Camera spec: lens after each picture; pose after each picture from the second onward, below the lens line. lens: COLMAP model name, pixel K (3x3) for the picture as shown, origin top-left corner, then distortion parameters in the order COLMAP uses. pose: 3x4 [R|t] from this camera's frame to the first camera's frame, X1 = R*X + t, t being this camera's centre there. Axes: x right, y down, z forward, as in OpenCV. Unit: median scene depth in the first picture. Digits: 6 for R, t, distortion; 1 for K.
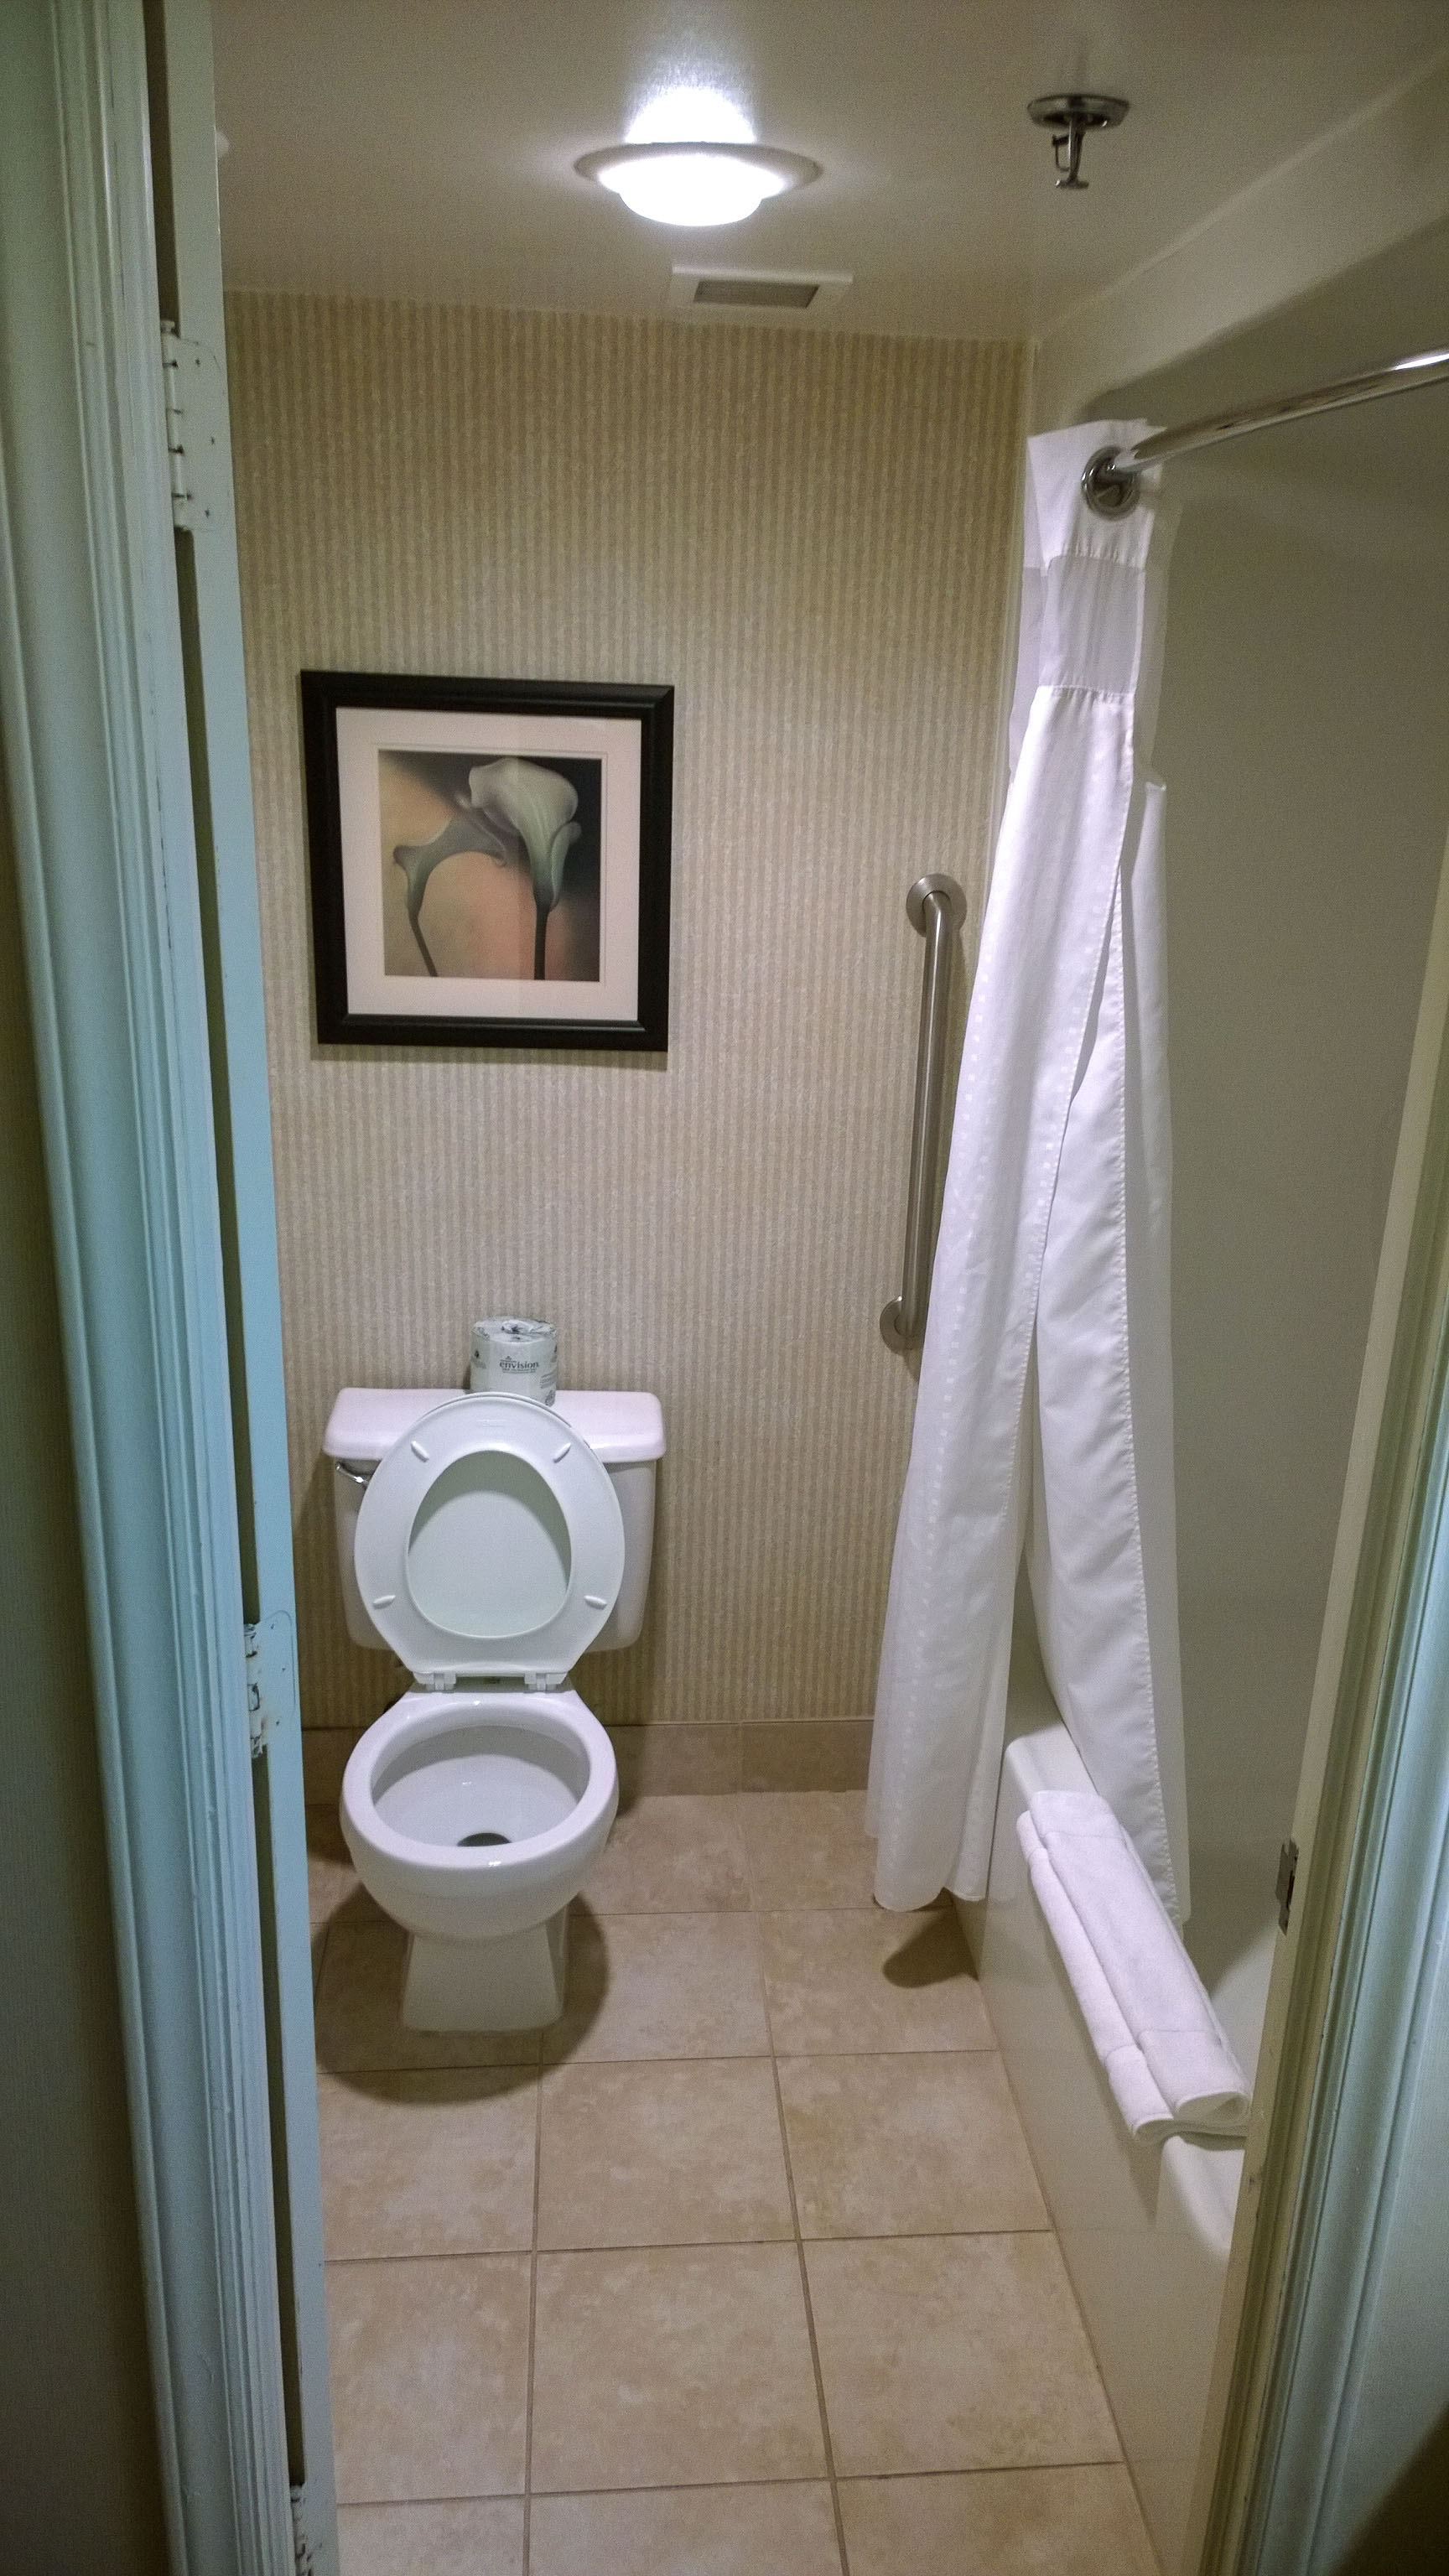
lens RADIAL K [[1872.0, 0, 718.3], [0, 1872.0, 1292.9], [0, 0, 1]] dist [0.035698, -0.004896]
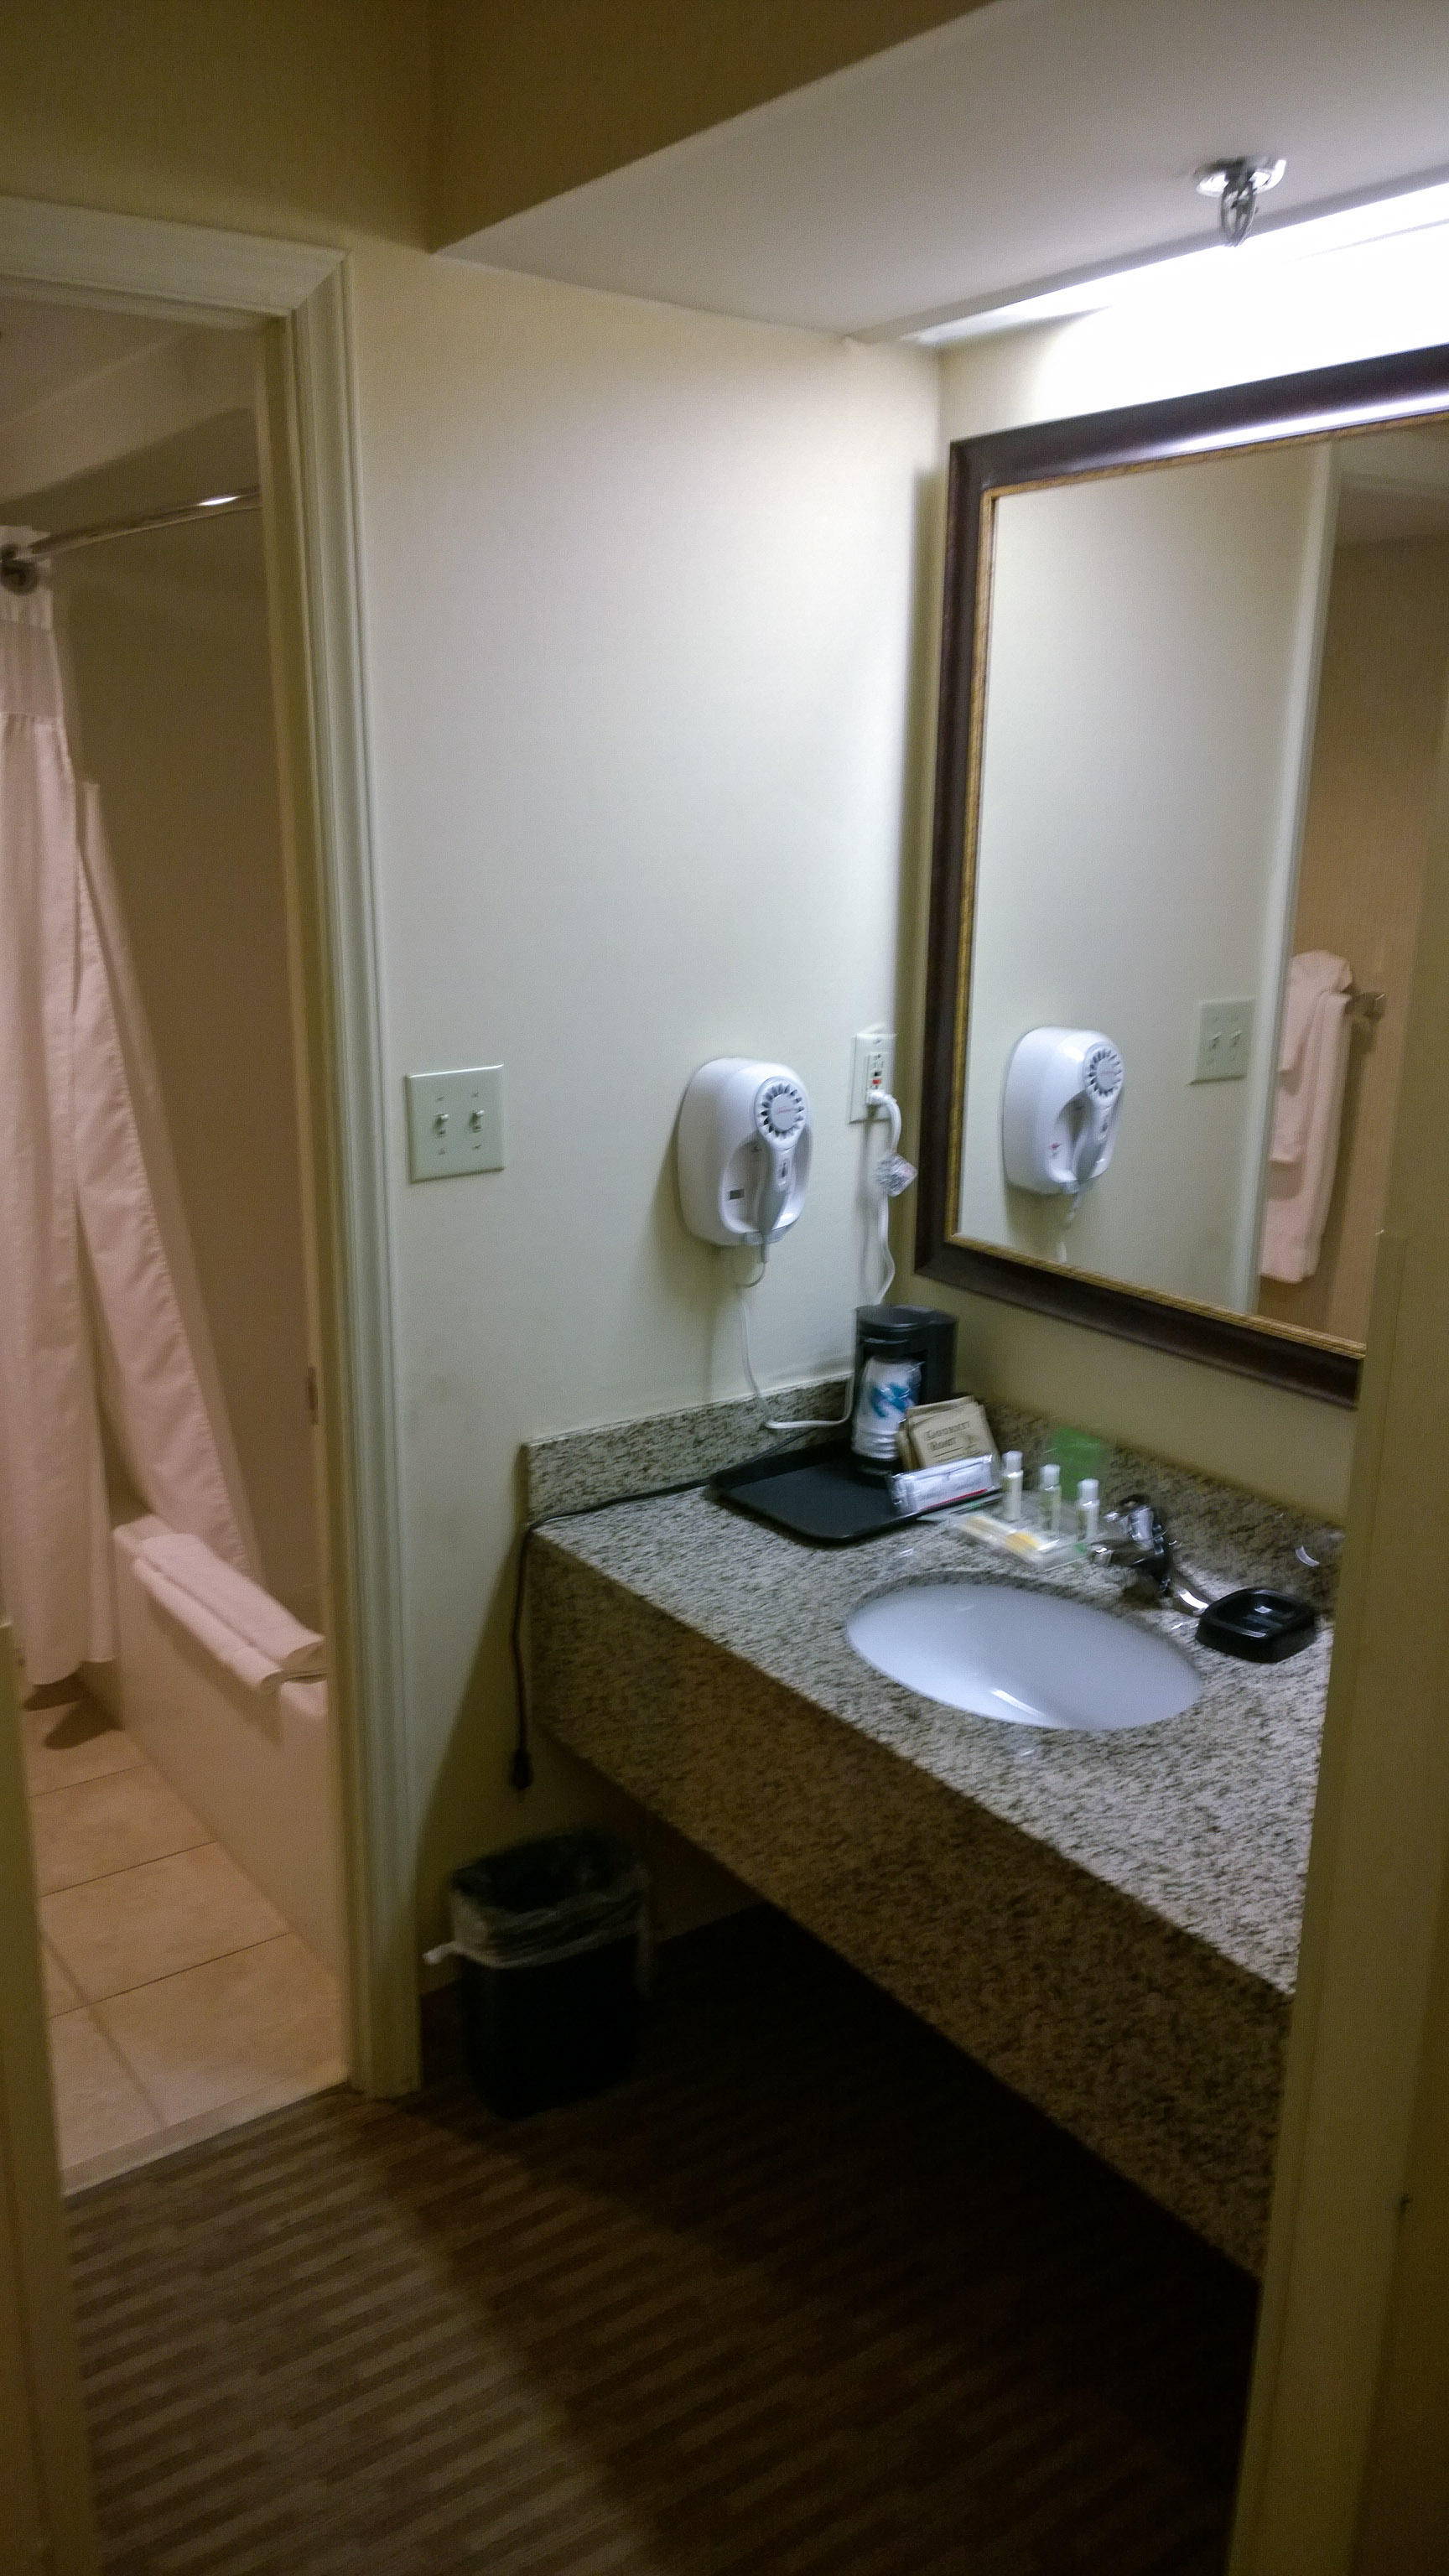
lens RADIAL K [[1872.0, 0, 724.1], [0, 1872.0, 1297.2], [0, 0, 1]] dist [0.035698, -0.004896]
pose [[0.846737, -0.168203, 0.504722, -0.129176], [0.187792, 0.982132, 0.012259, 0.162578], [-0.497766, 0.084403, 0.863195, -0.379989]]
